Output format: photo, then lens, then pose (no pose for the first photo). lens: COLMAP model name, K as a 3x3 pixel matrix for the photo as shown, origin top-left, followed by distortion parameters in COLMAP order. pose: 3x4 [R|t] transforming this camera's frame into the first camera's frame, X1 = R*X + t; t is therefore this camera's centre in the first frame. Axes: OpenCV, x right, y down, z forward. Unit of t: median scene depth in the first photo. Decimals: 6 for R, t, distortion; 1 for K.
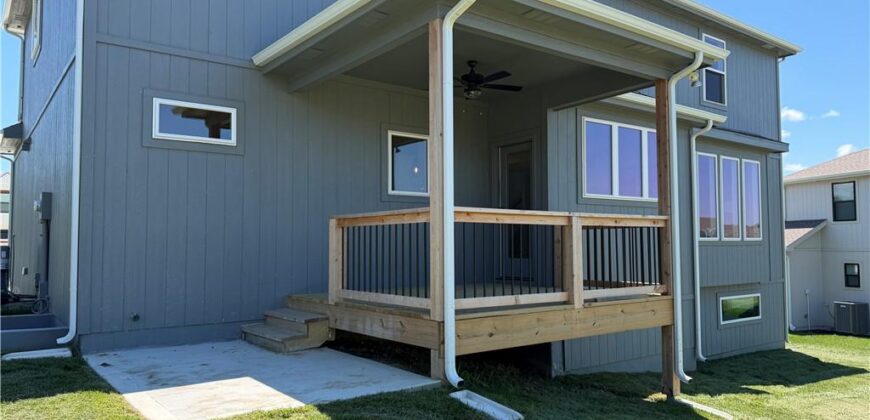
lens RADIAL K [[612.5, 0, 434.1], [0, 612.5, 215.7], [0, 0, 1]] dist [0.084627, -0.126223]
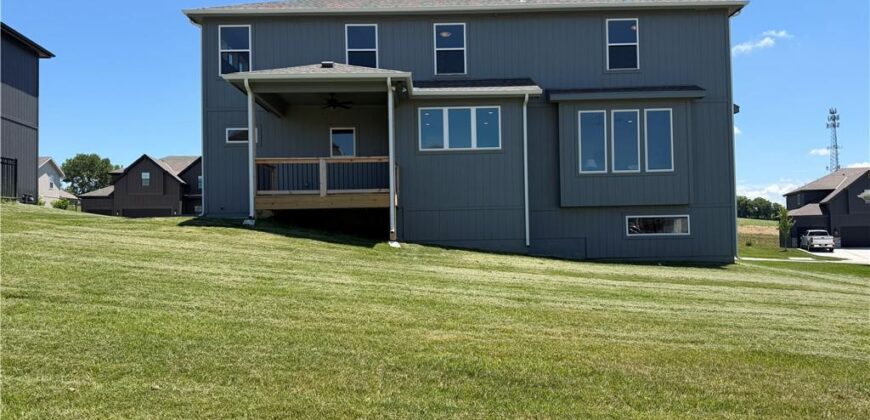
lens RADIAL K [[612.5, 0, 434.1], [0, 612.5, 215.7], [0, 0, 1]] dist [0.084627, -0.126223]
pose [[0.811237, -0.025960, -0.584141, 1.968738], [0.045815, 0.998765, 0.019241, 0.192159], [0.582920, -0.042372, 0.811424, -0.718527]]
